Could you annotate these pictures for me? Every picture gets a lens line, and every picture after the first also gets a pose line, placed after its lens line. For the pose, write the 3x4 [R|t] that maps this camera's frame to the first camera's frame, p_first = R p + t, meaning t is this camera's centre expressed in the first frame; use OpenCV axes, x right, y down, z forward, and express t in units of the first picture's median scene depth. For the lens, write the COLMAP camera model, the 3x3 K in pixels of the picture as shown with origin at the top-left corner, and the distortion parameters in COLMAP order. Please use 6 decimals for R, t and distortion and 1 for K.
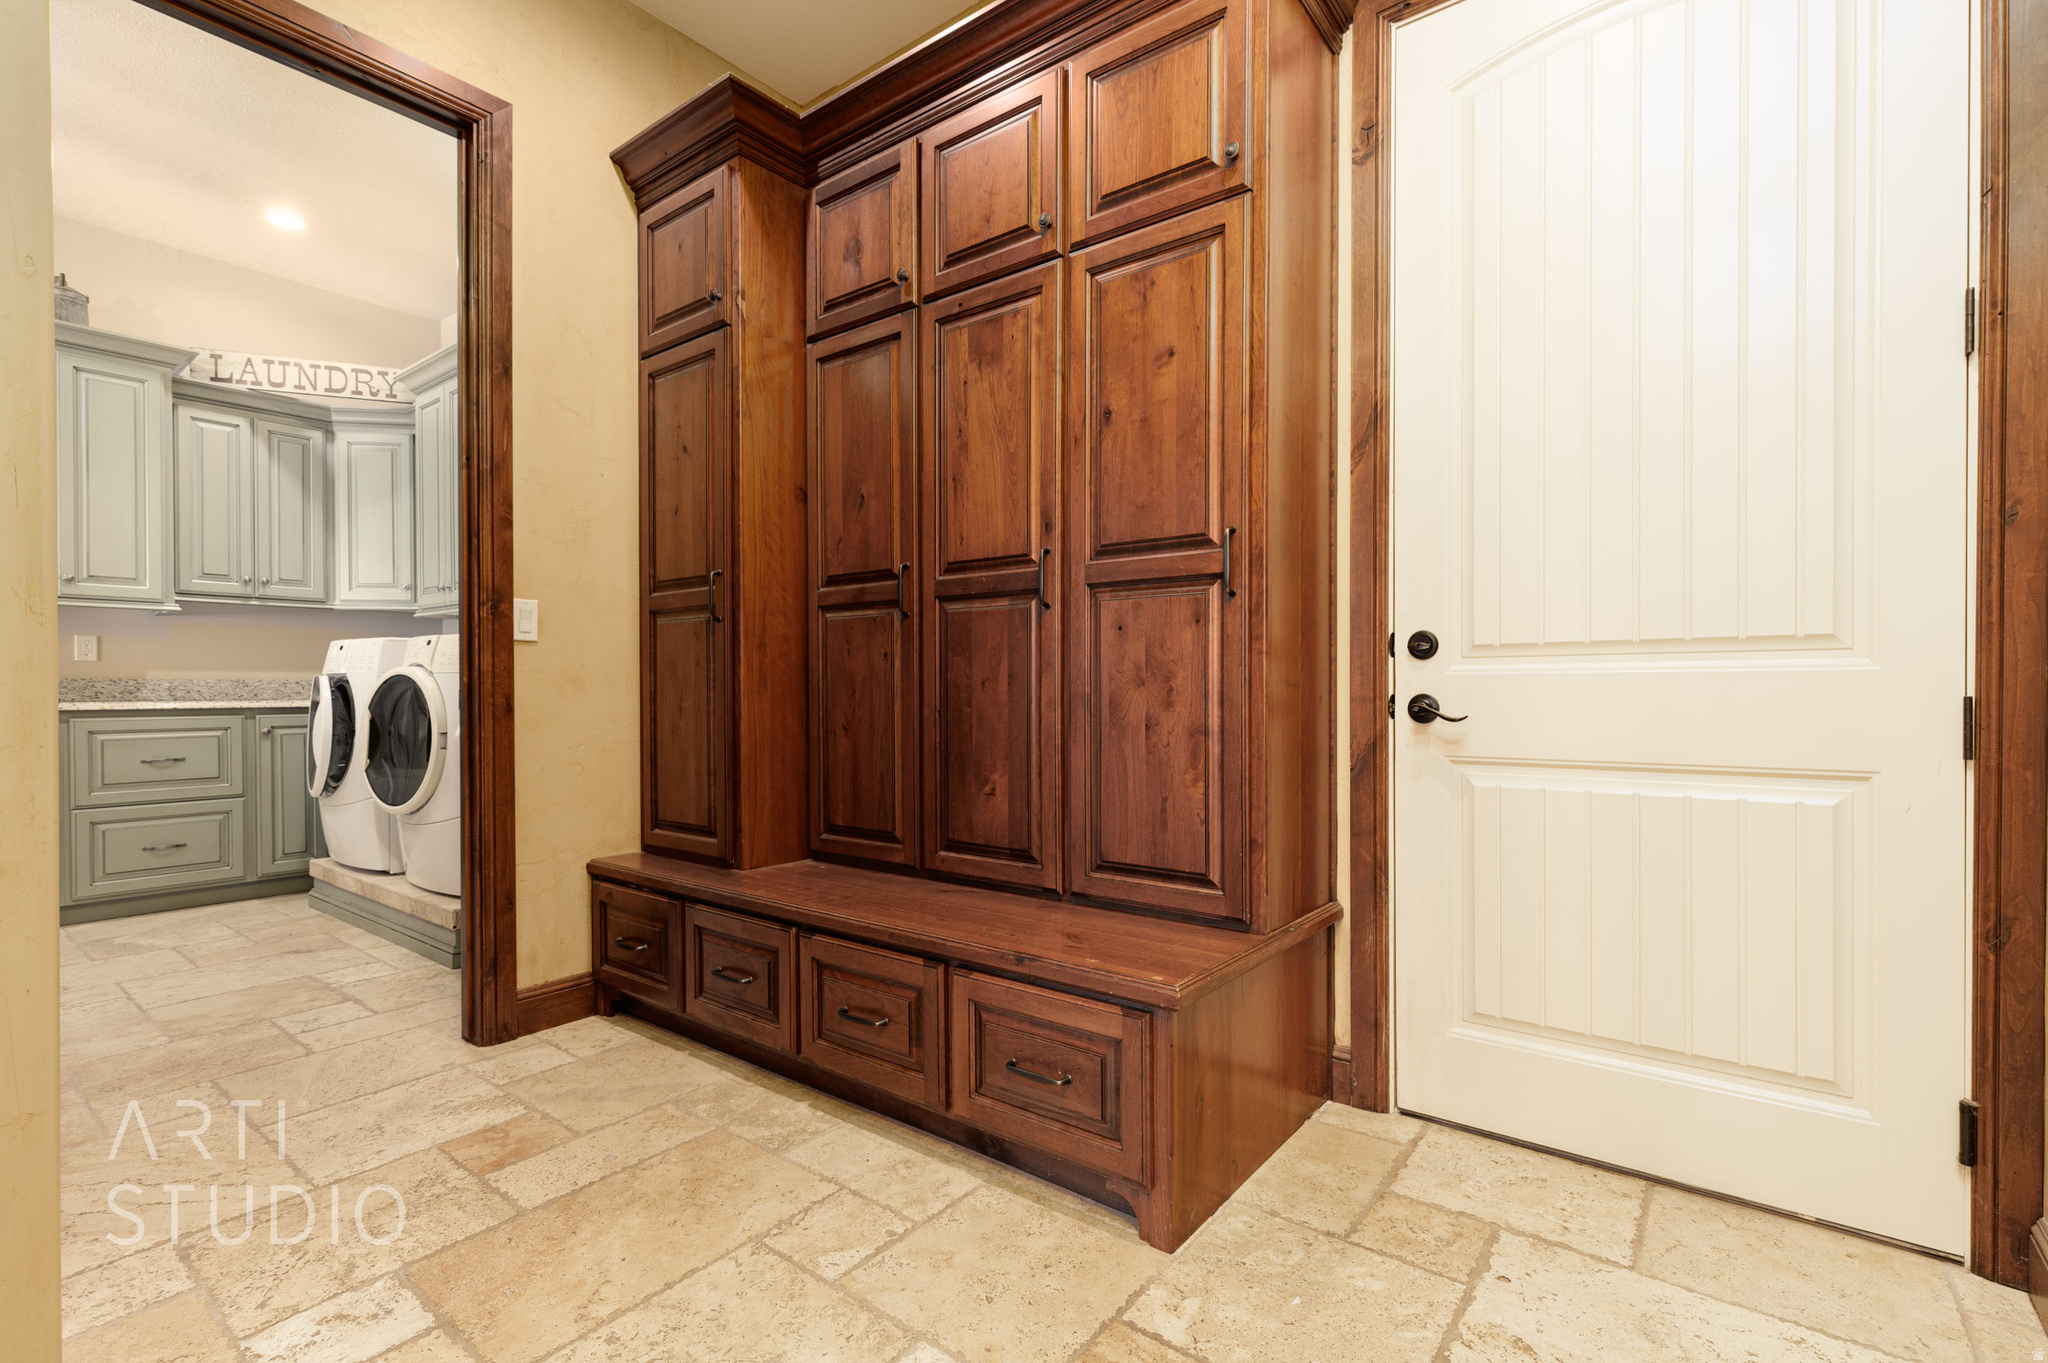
lens RADIAL K [[918.7, 0, 1034.1], [0, 918.7, 691.0], [0, 0, 1]] dist [0.003573, 0.000869]
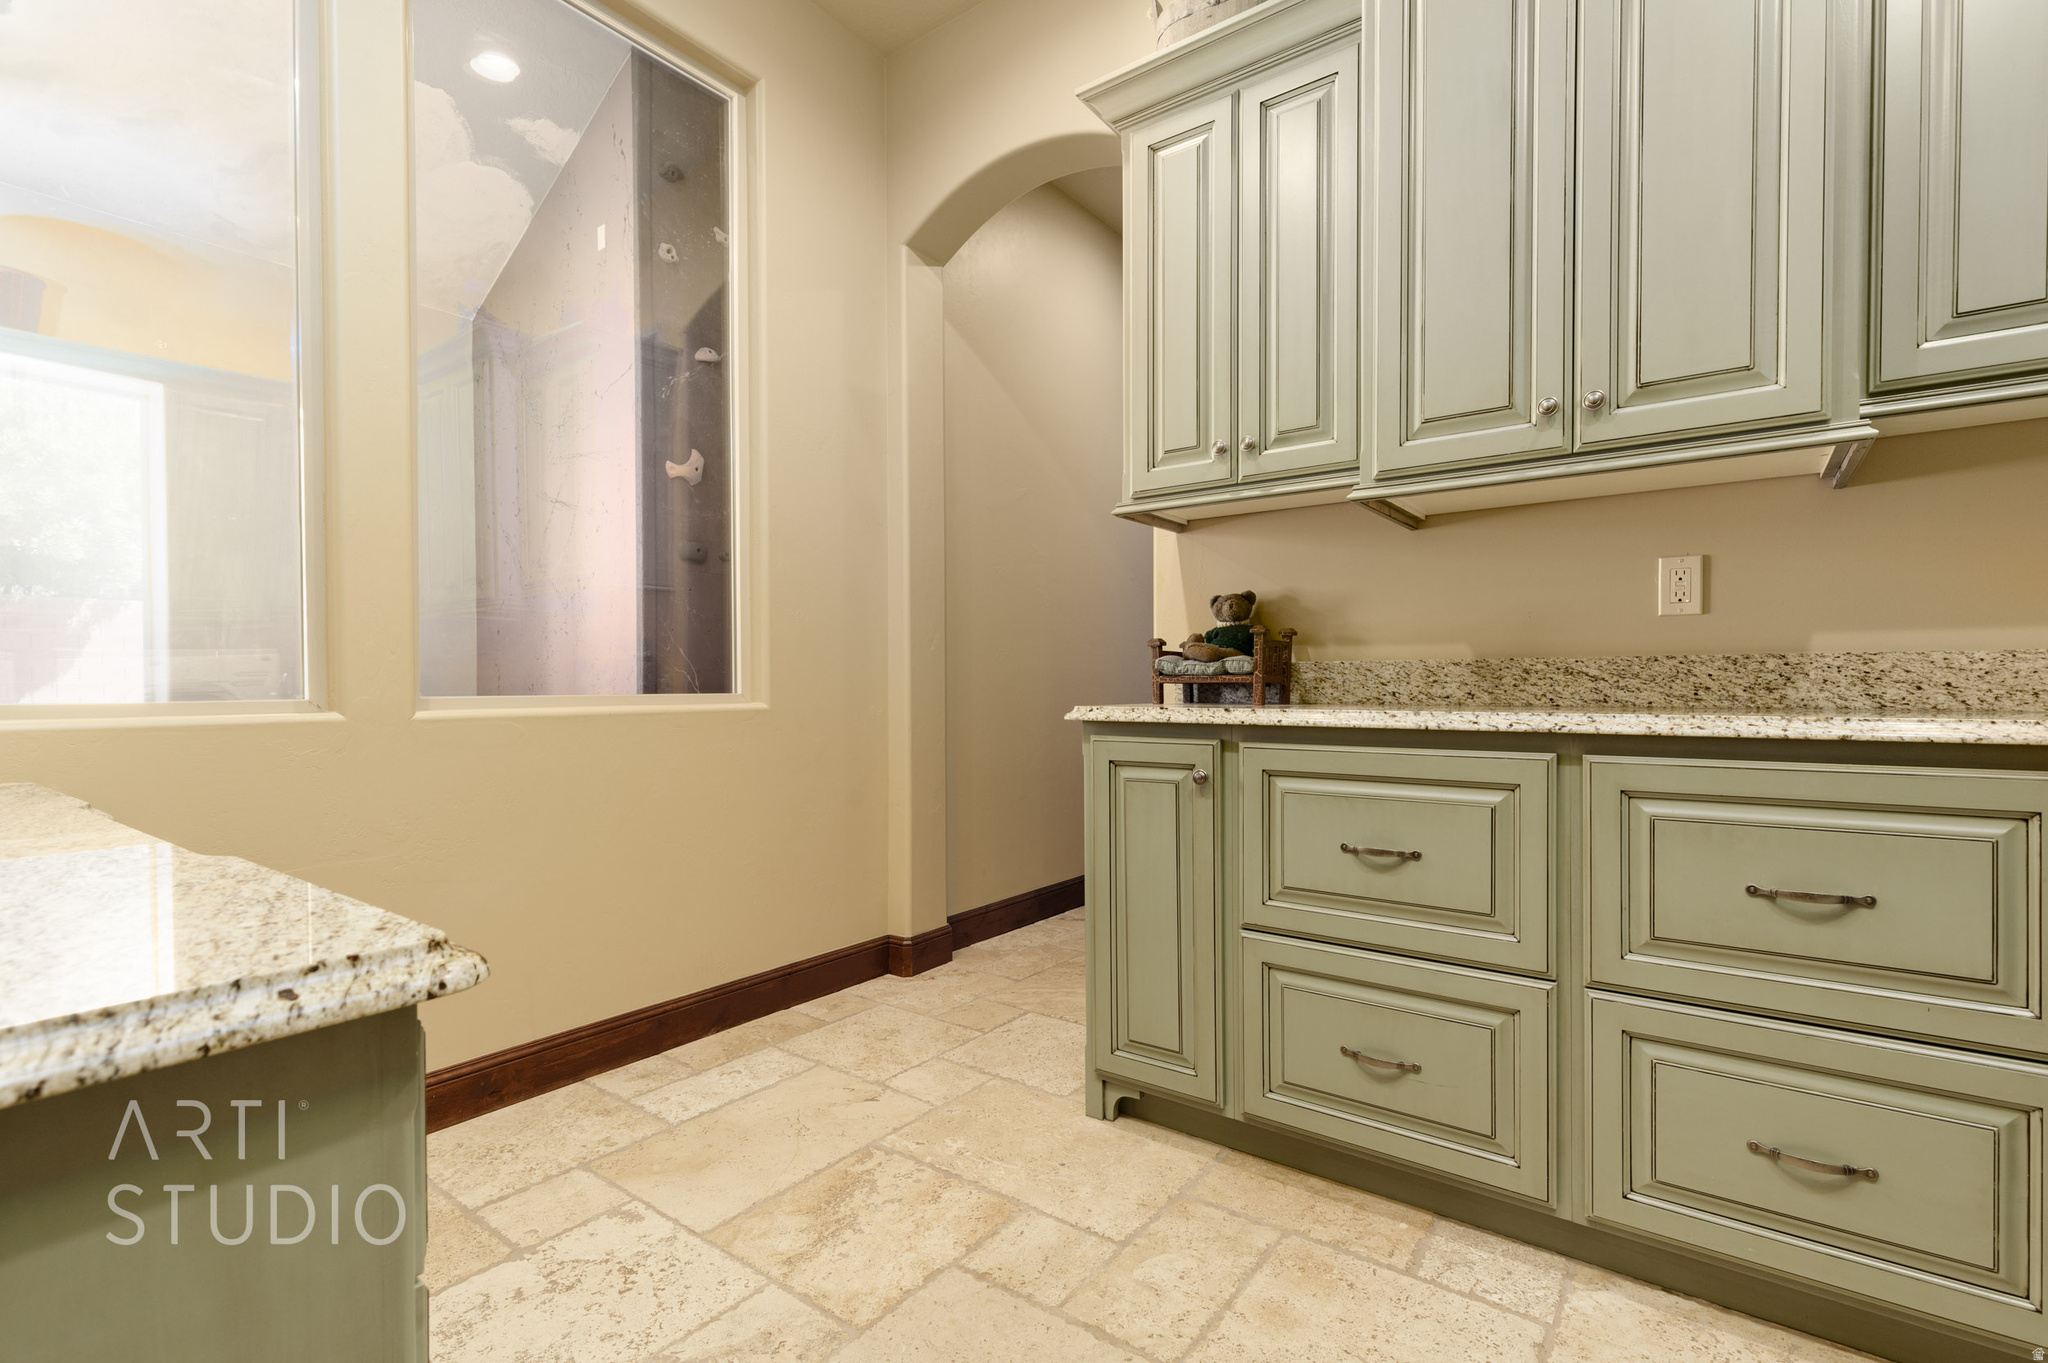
lens RADIAL K [[918.7, 0, 1032.6], [0, 918.7, 692.9], [0, 0, 1]] dist [0.003573, 0.000869]
pose [[0.017662, 0.011891, -0.999773, -0.597679], [-0.005545, 0.999915, 0.011794, 0.000713], [0.999829, 0.005335, 0.017726, 0.688790]]
